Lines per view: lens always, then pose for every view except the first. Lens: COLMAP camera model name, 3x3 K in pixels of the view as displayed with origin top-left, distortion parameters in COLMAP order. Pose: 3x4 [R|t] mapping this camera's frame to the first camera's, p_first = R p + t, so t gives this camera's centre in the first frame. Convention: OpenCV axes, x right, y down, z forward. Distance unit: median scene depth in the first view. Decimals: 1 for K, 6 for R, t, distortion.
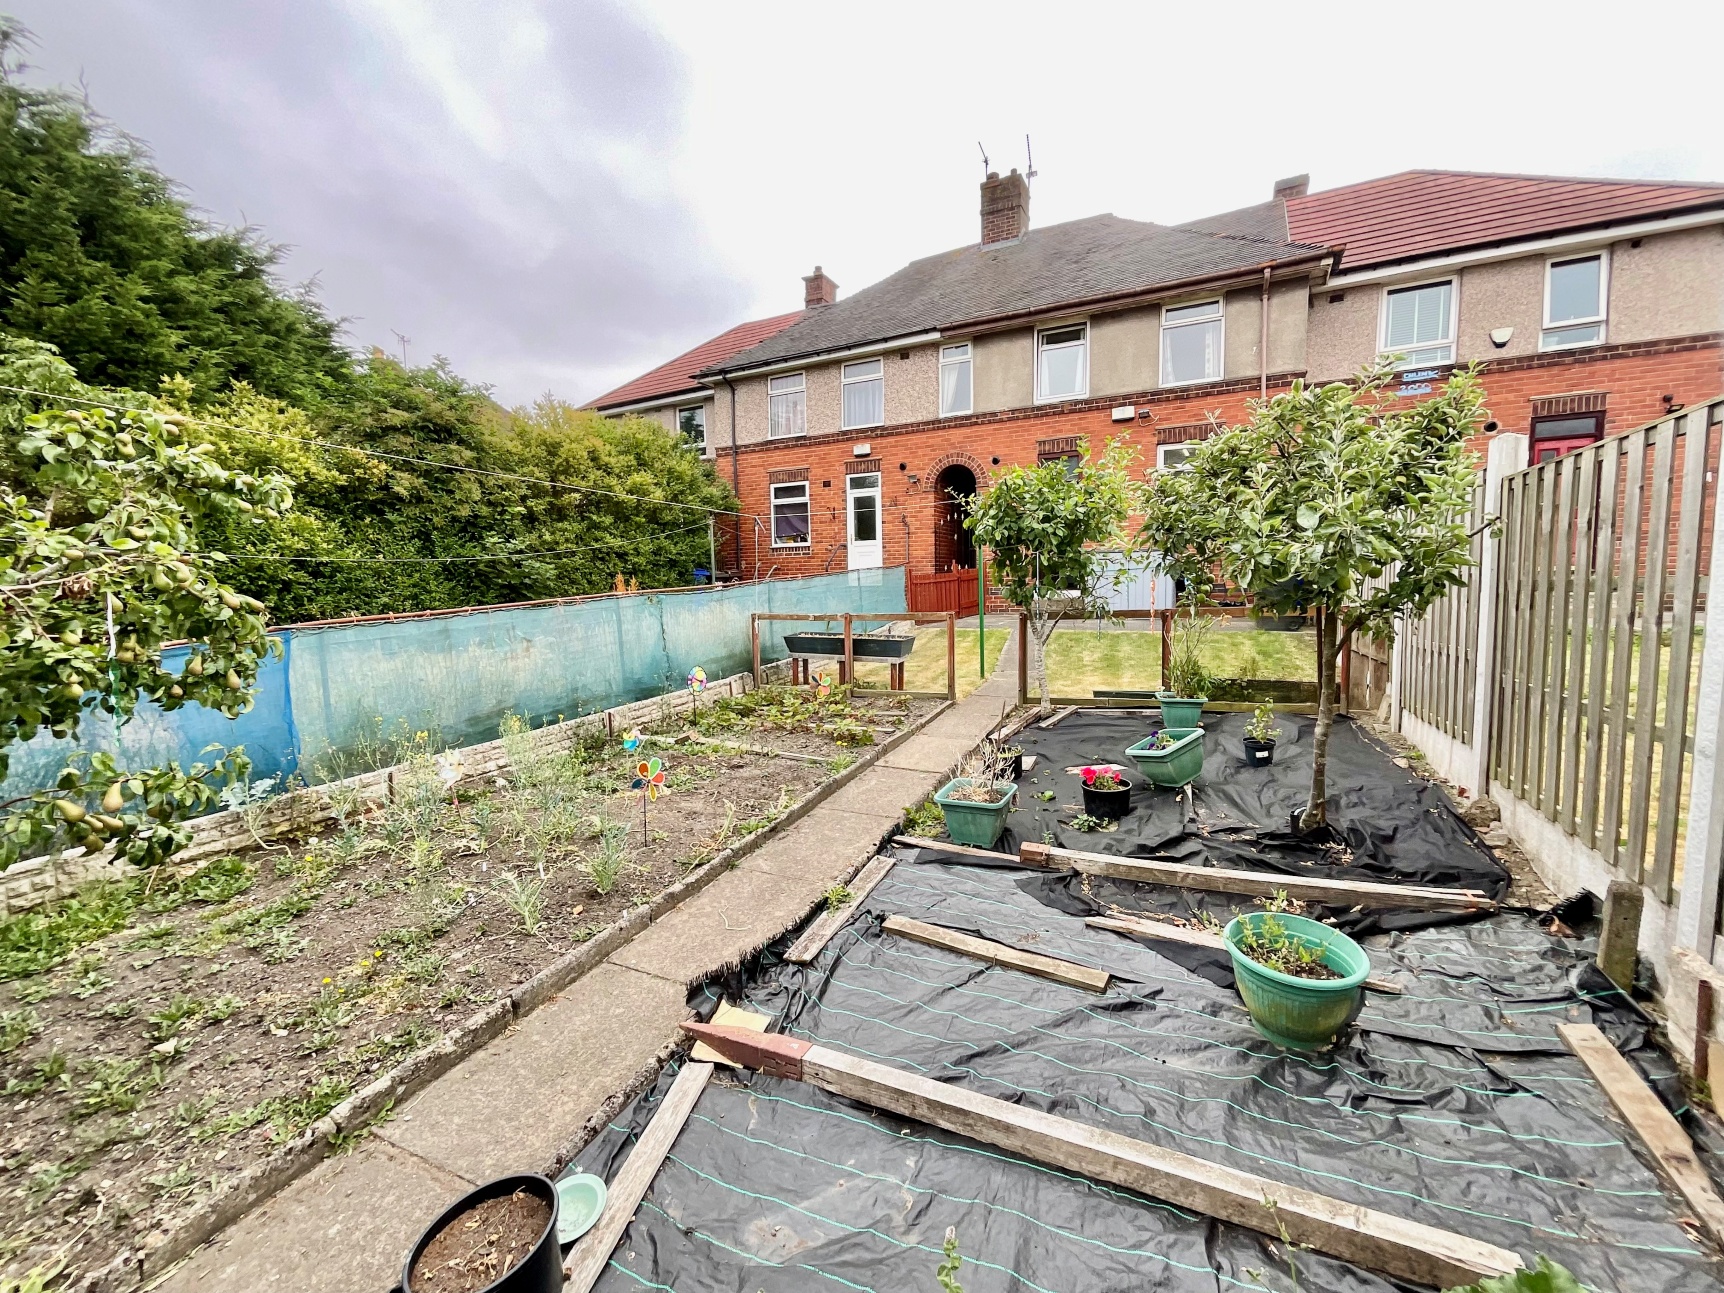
lens RADIAL K [[701.4, 0, 862.0], [0, 701.4, 646.5], [0, 0, 1]] dist [-0.001963, 0.008275]
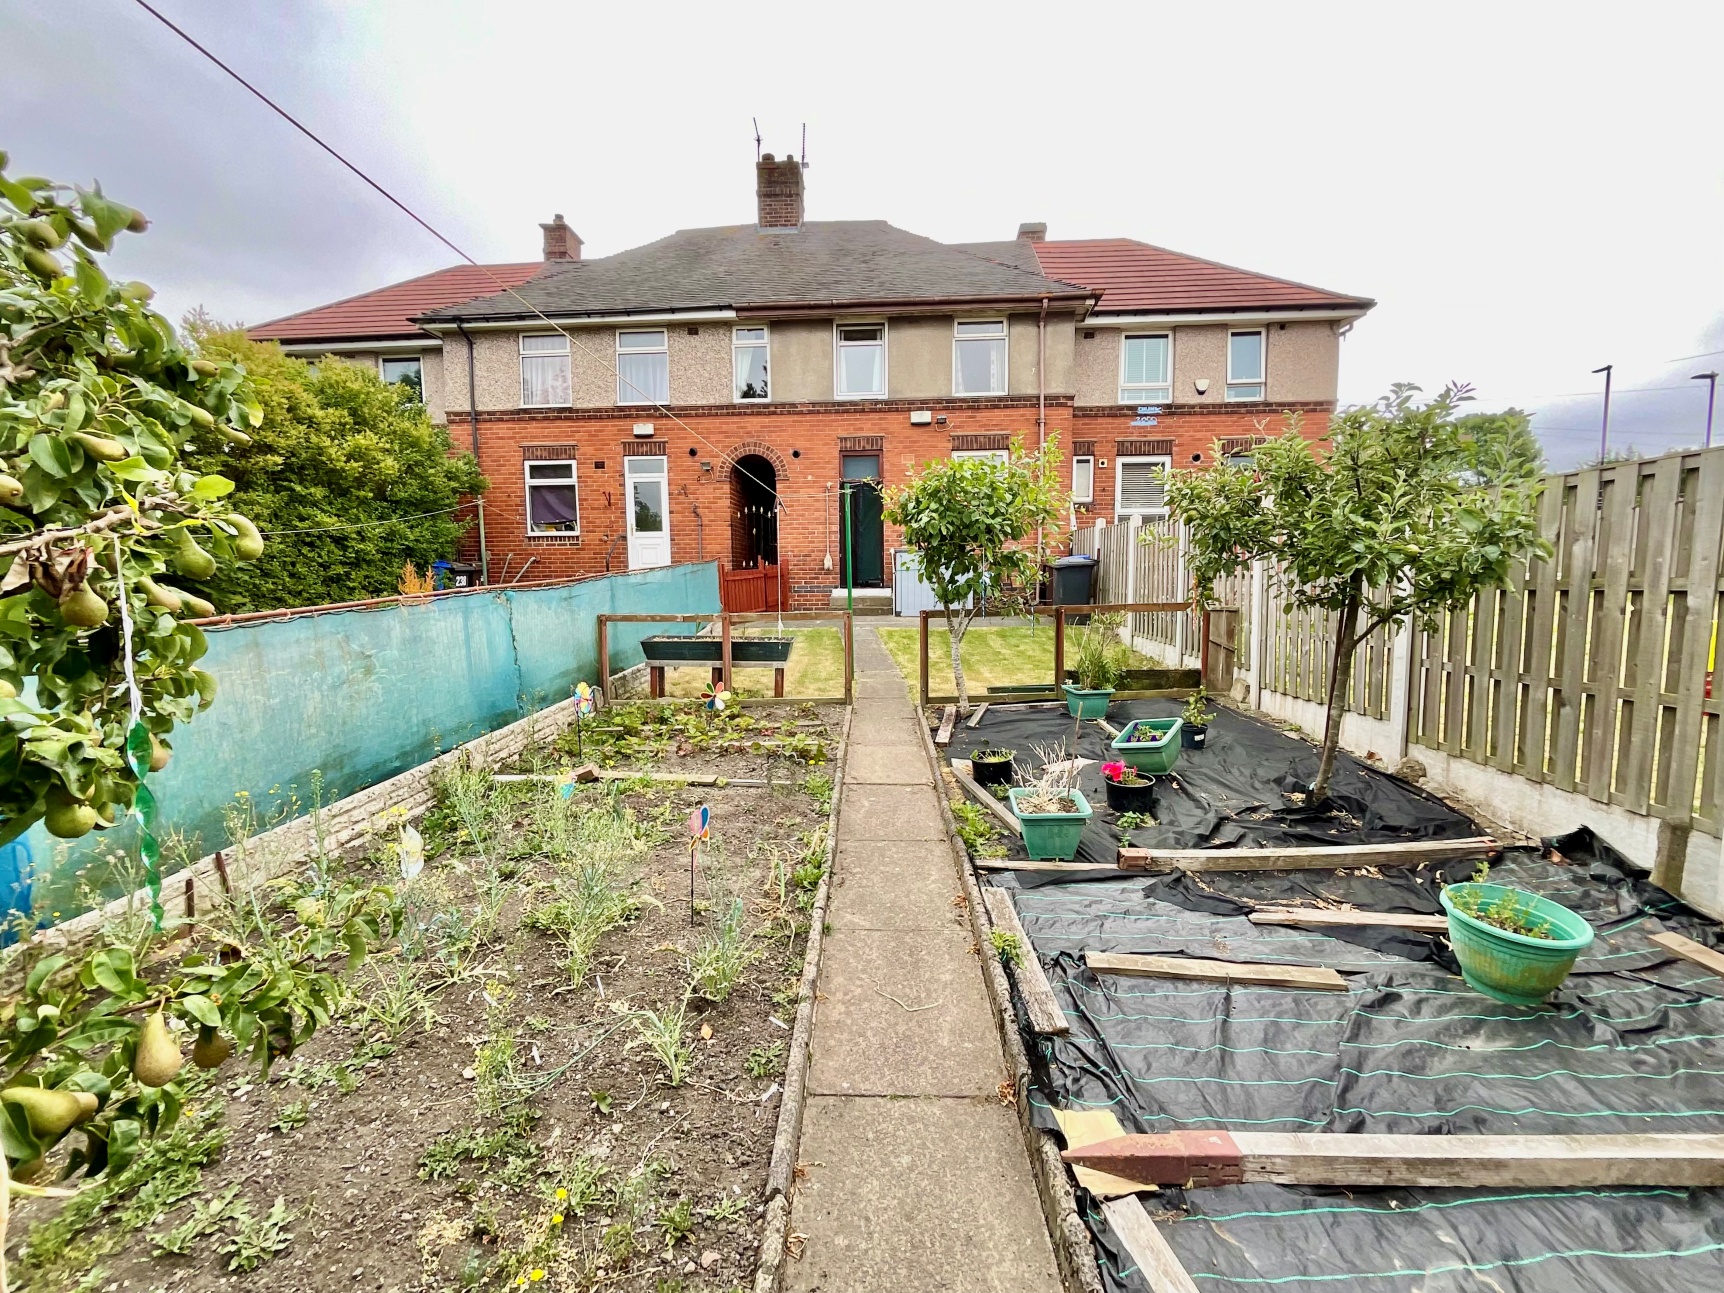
lens RADIAL K [[715.3, 0, 873.1], [0, 715.3, 648.4], [0, 0, 1]] dist [-0.000798, 0.000388]
pose [[0.919678, -0.029421, 0.391570, -0.115811], [0.027927, 0.999565, 0.009511, -0.003592], [-0.391679, 0.002189, 0.920099, 0.058195]]
